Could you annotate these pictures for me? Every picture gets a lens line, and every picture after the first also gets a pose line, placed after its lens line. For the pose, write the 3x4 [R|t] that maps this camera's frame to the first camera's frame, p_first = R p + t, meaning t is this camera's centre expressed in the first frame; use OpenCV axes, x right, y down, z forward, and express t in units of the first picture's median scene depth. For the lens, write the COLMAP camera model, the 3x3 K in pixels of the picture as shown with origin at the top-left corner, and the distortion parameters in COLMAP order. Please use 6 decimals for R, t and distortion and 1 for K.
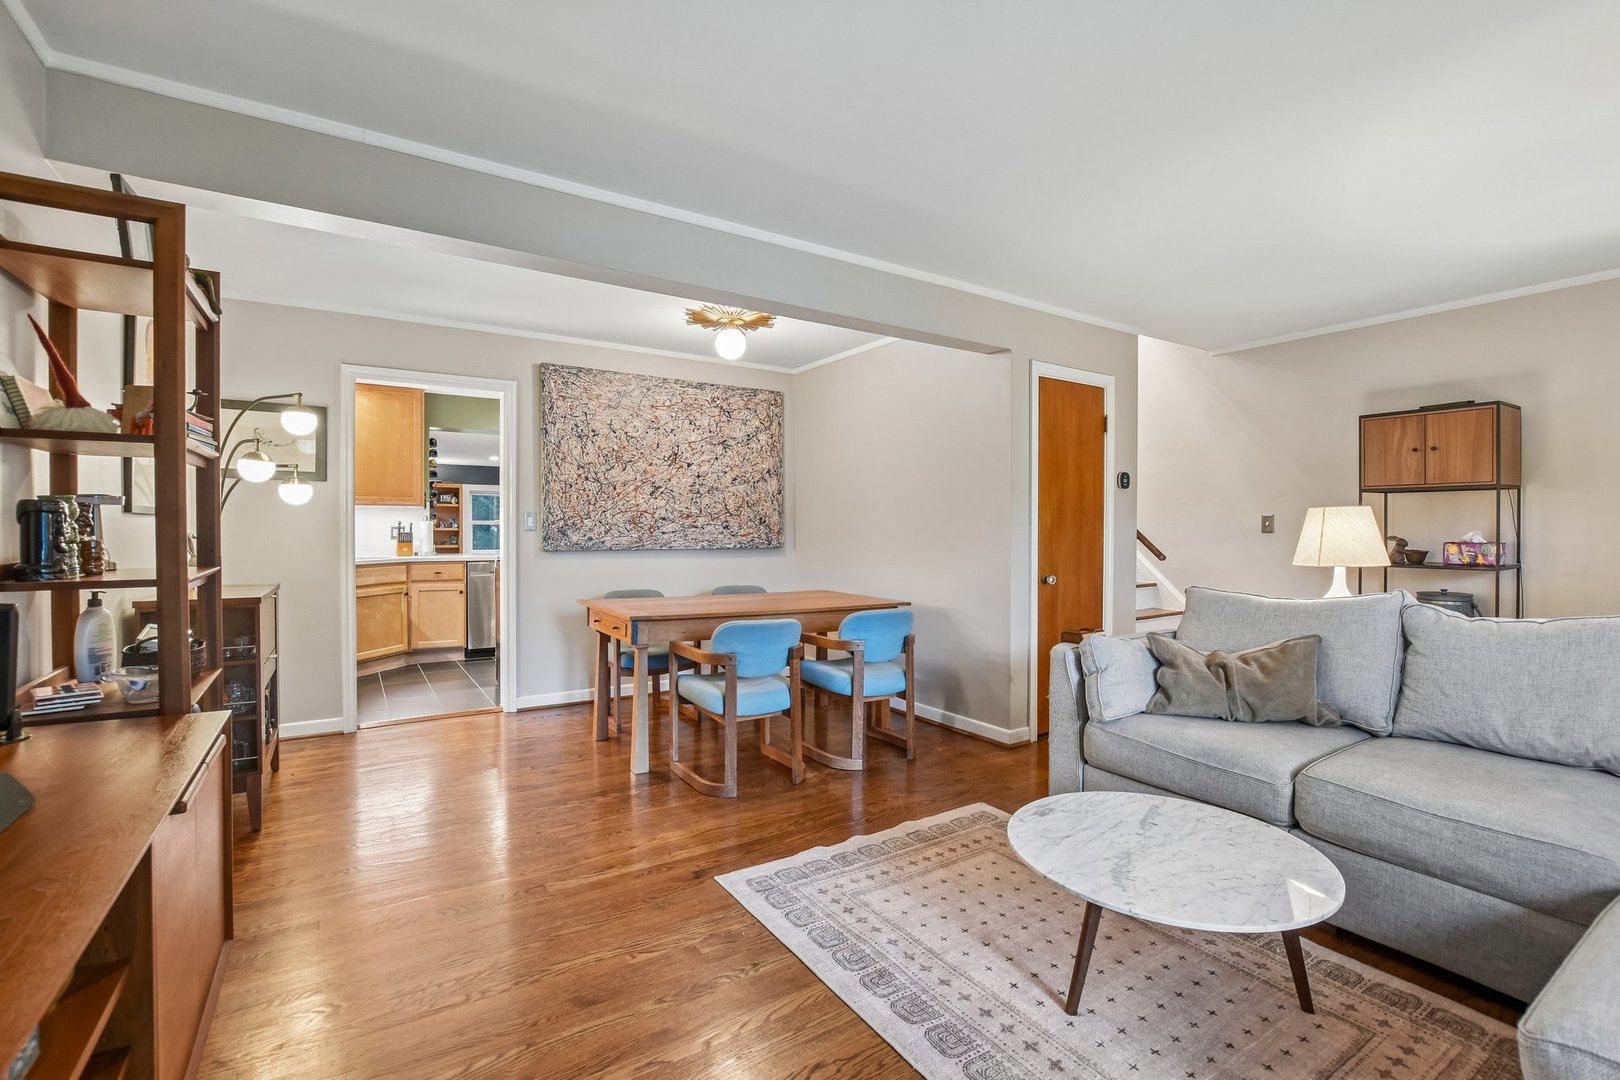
lens RADIAL K [[721.6, 0, 805.7], [0, 721.6, 539.3], [0, 0, 1]] dist [-0.030077, 0.001035]
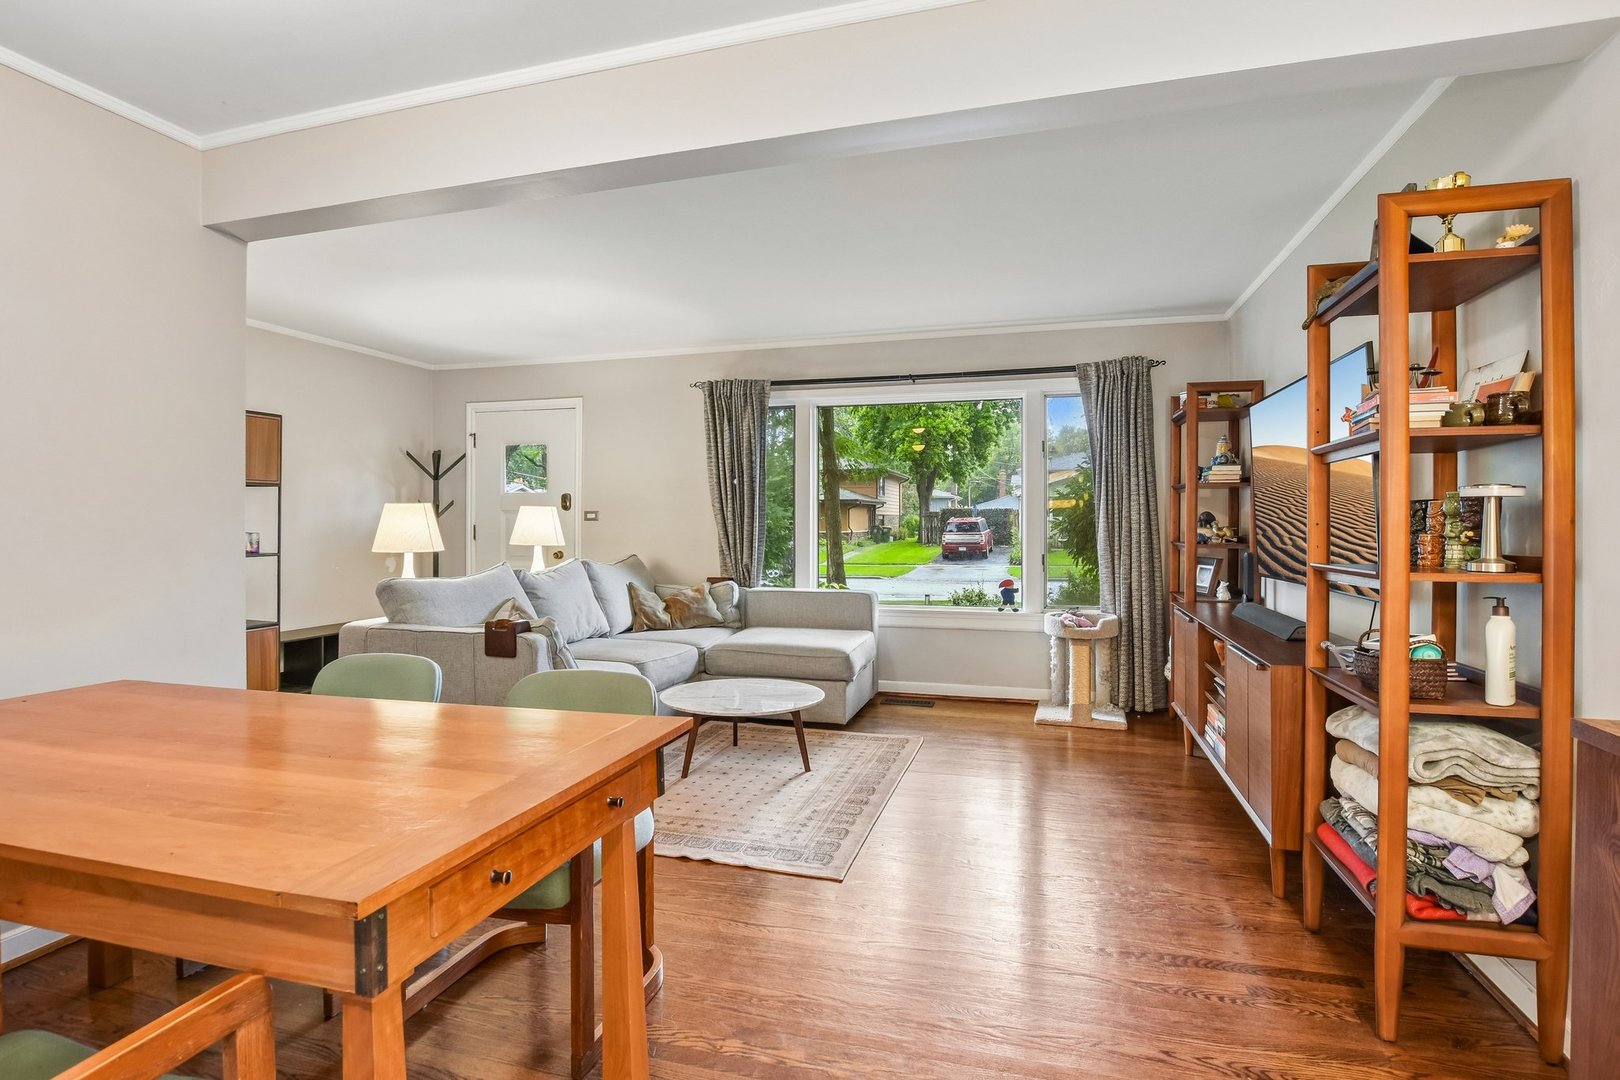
lens RADIAL K [[770.8, 0, 810.8], [0, 770.8, 533.6], [0, 0, 1]] dist [0.000083, 0.000000]
pose [[-0.654164, -0.005528, 0.756332, -0.736061], [0.007977, 0.999867, 0.014208, -0.006851], [-0.756310, 0.015327, -0.654034, 1.424326]]
